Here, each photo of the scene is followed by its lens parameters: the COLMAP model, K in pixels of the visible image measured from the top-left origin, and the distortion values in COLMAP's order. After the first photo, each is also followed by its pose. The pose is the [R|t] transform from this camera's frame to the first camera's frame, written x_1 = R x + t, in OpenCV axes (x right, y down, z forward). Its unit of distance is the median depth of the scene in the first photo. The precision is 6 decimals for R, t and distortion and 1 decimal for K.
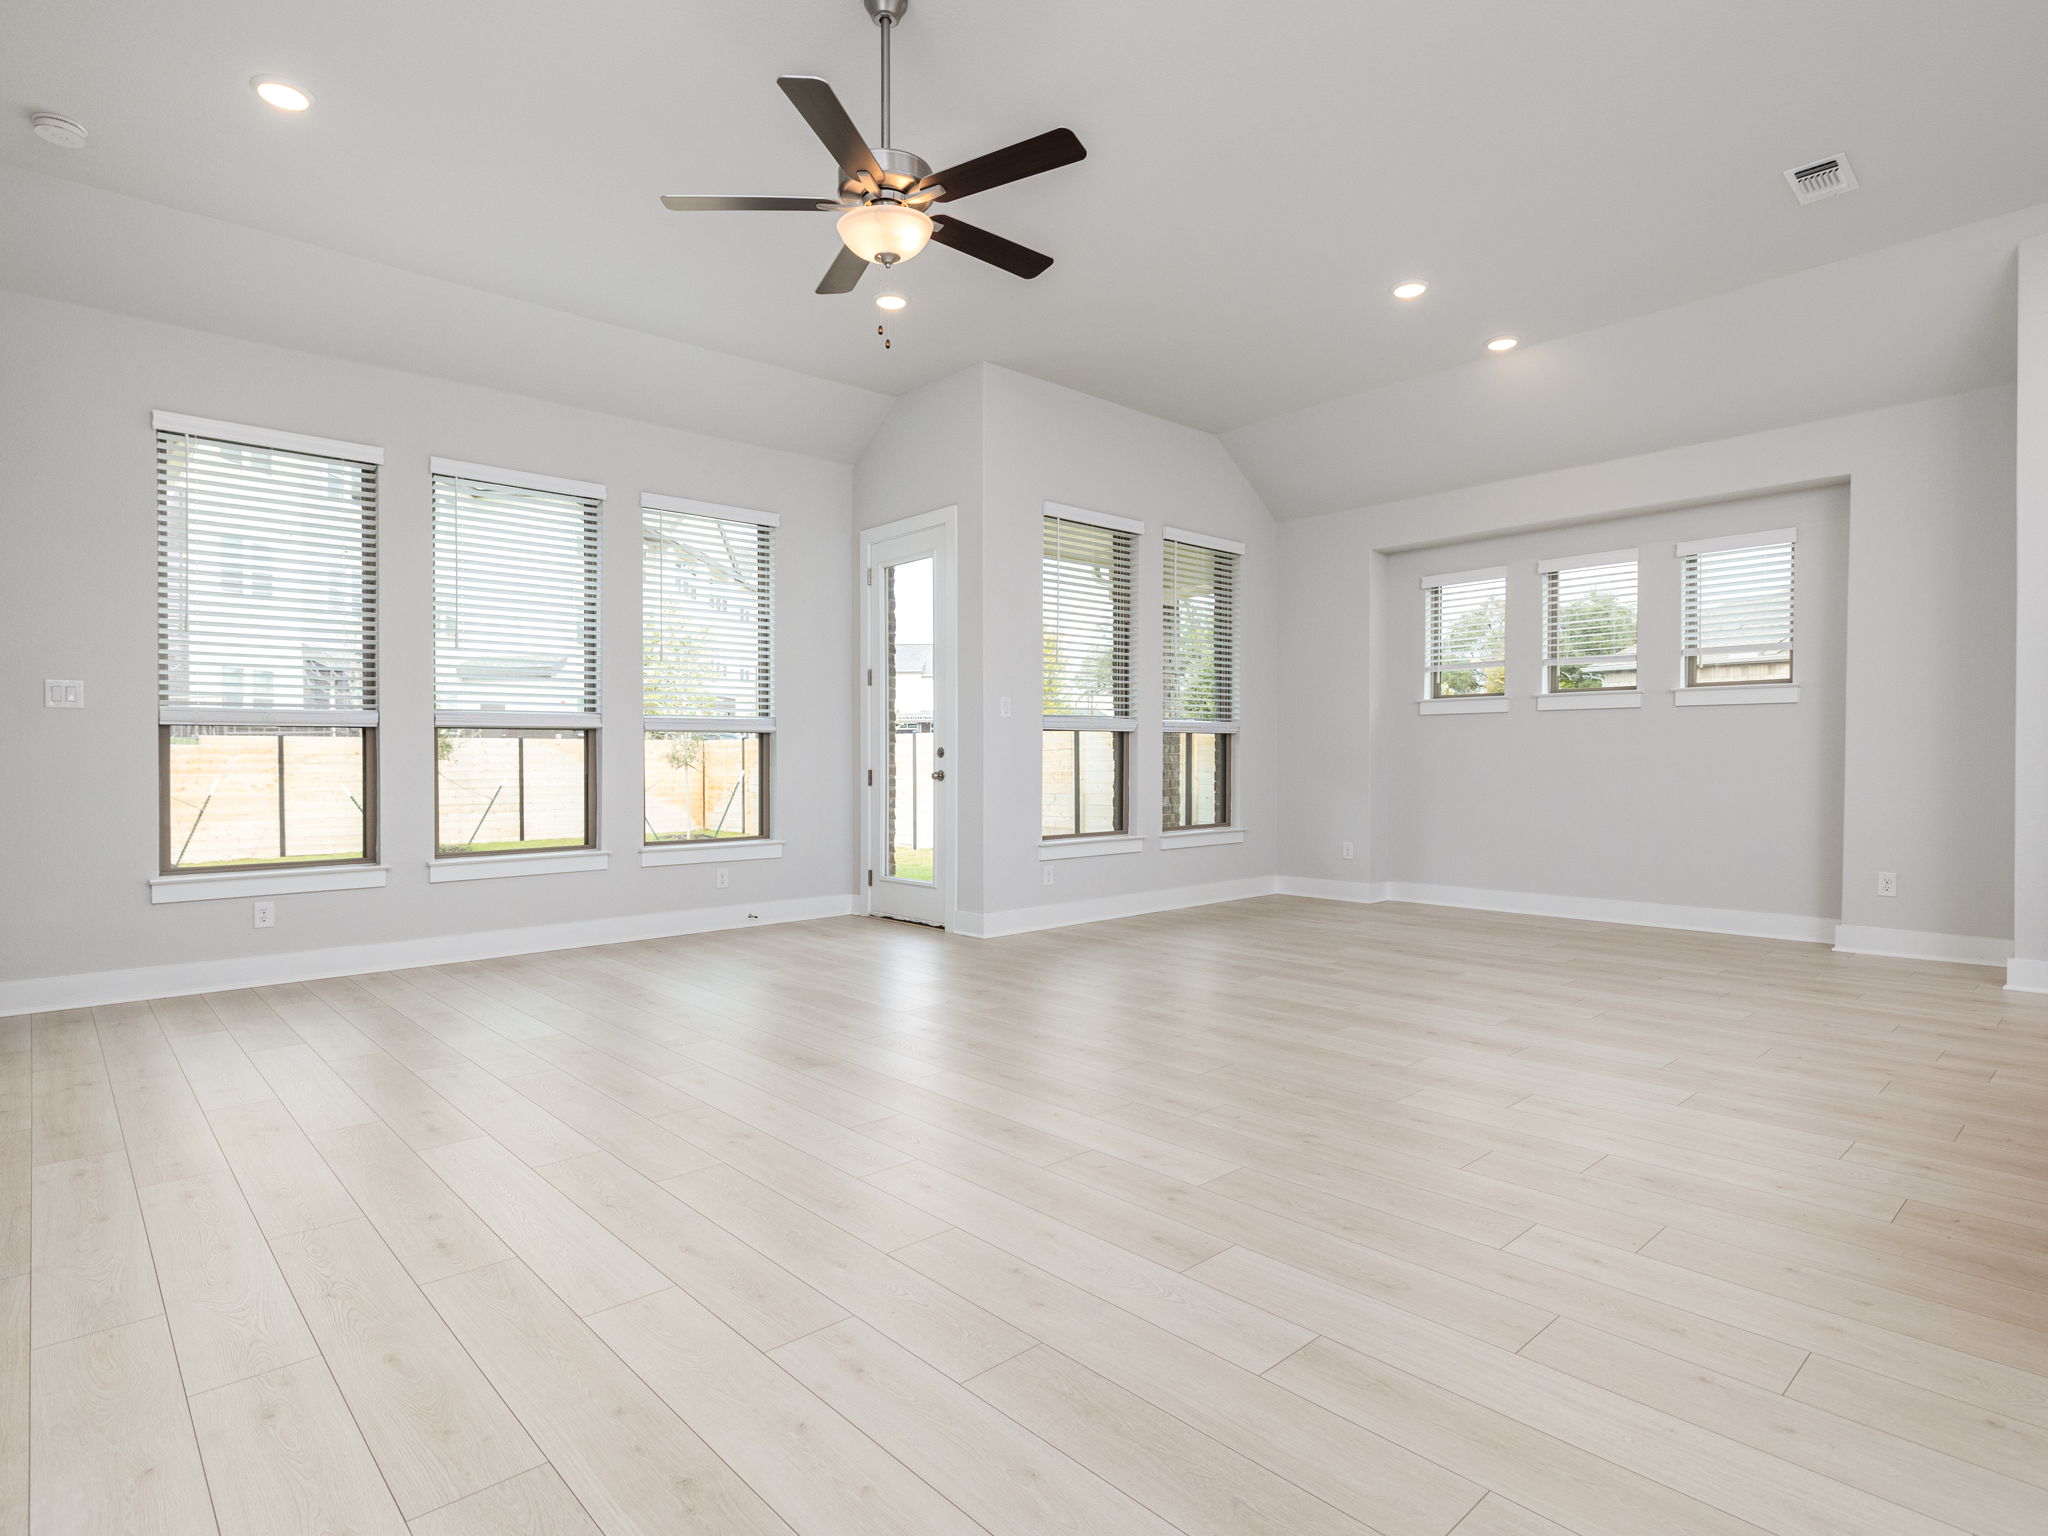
lens RADIAL K [[1083.8, 0, 1023.3], [0, 1083.8, 795.4], [0, 0, 1]] dist [-0.003873, -0.000230]
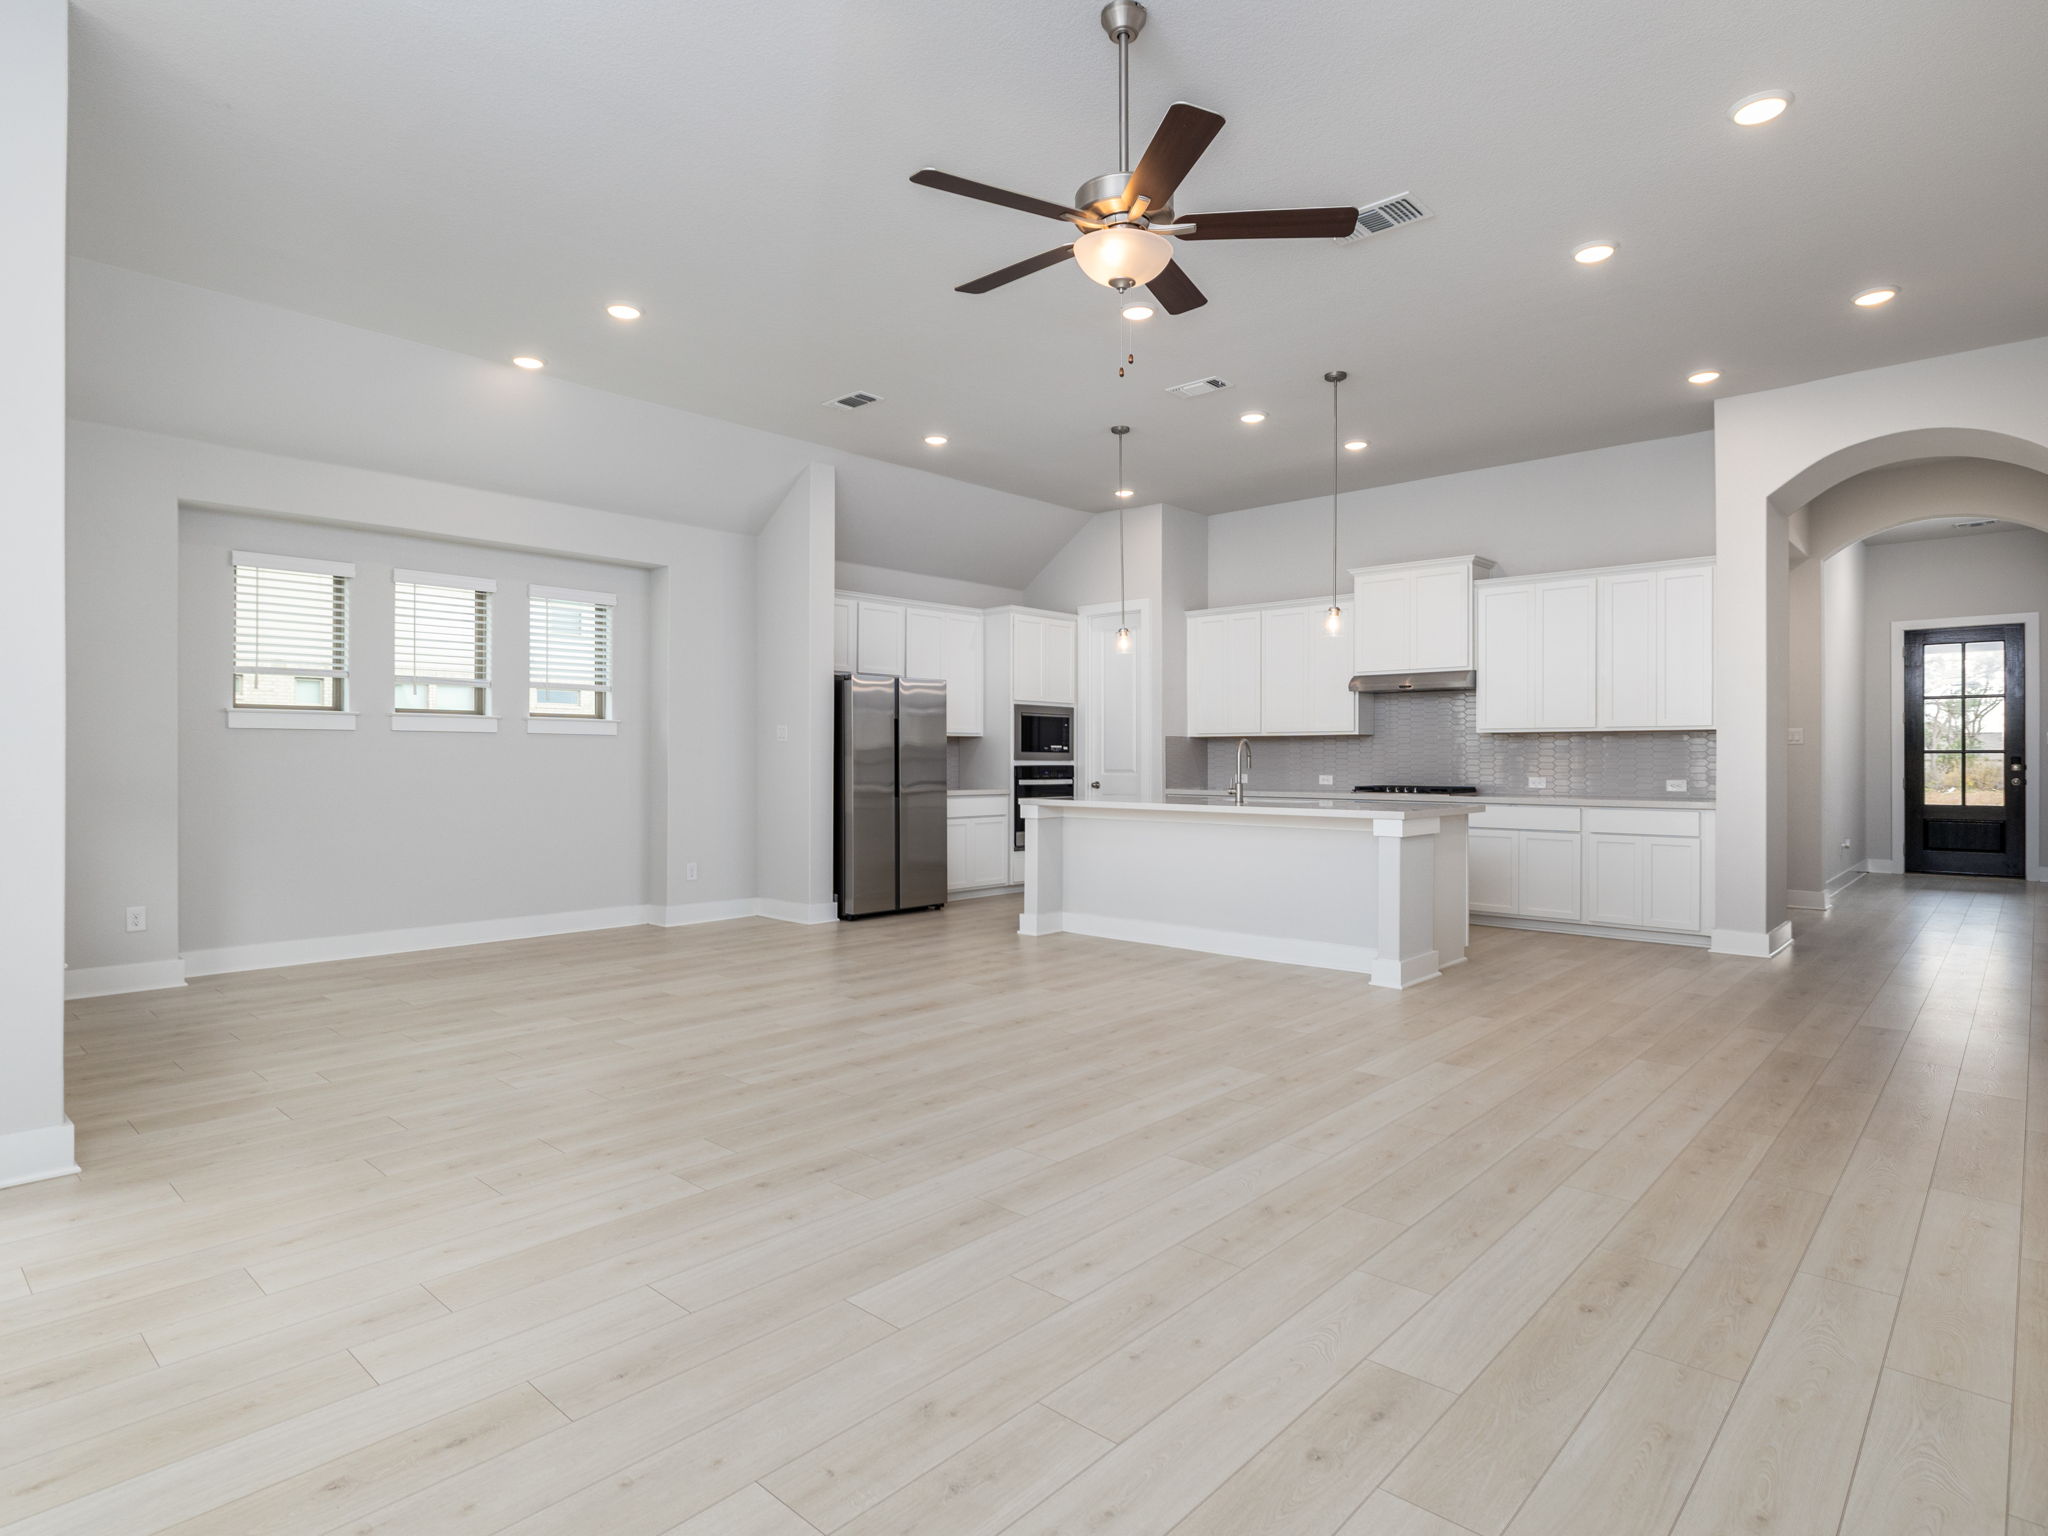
lens RADIAL K [[1126.0, 0, 1024.0], [0, 1126.0, 768.0], [0, 0, 1]] dist [-0.002294, 0.000153]
pose [[-0.093240, -0.003825, 0.995636, -0.607888], [0.031925, 0.999467, 0.006830, -0.041756], [-0.995132, 0.032422, -0.093068, 0.646858]]
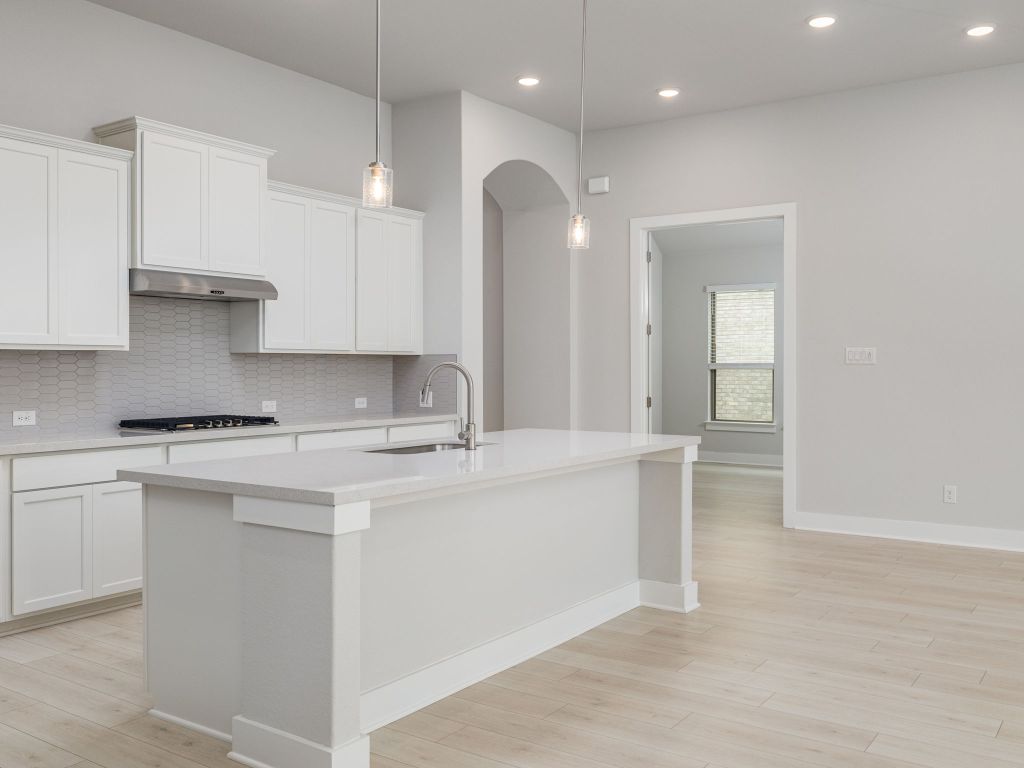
lens RADIAL K [[923.8, 0, 517.3], [0, 923.8, 383.2], [0, 0, 1]] dist [-0.001059, 0.006145]
pose [[-0.972098, 0.010255, -0.234352, 0.646558], [-0.001733, 0.998703, 0.050889, -0.075325], [0.234570, 0.049876, -0.970819, 0.990107]]
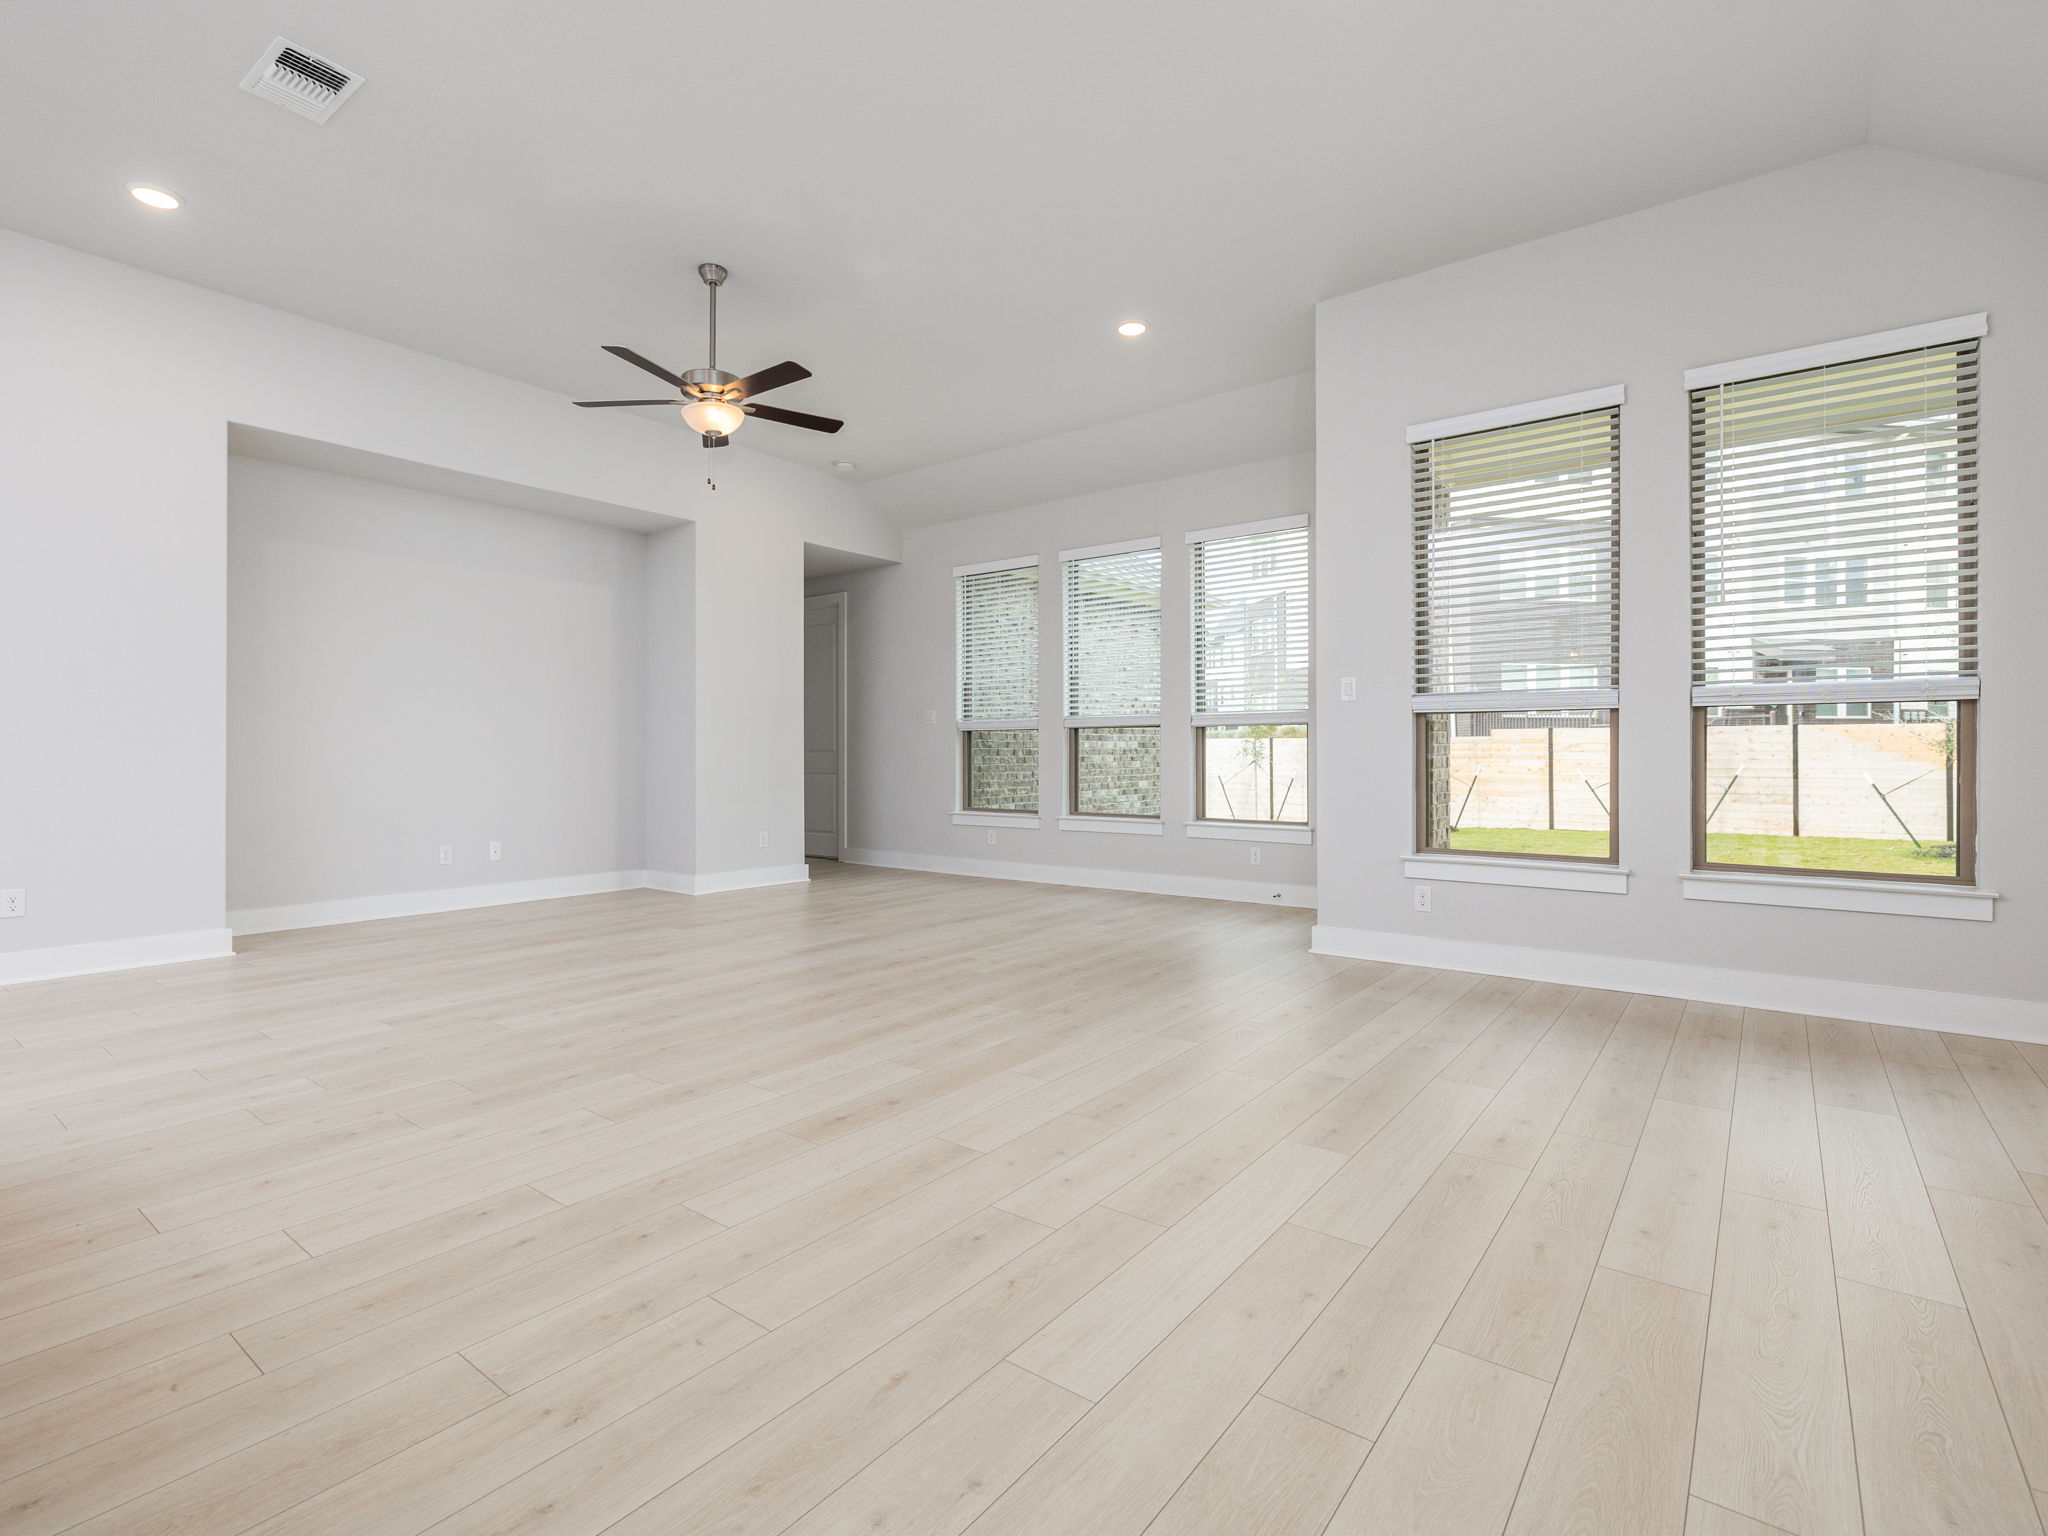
lens RADIAL K [[965.6, 0, 1020.3], [0, 965.6, 765.3], [0, 0, 1]] dist [-0.001396, -0.000274]
pose [[0.181307, 0.018262, -0.983257, 0.729980], [-0.032376, 0.999396, 0.012592, -0.024300], [0.982894, 0.029551, 0.181788, 0.650279]]
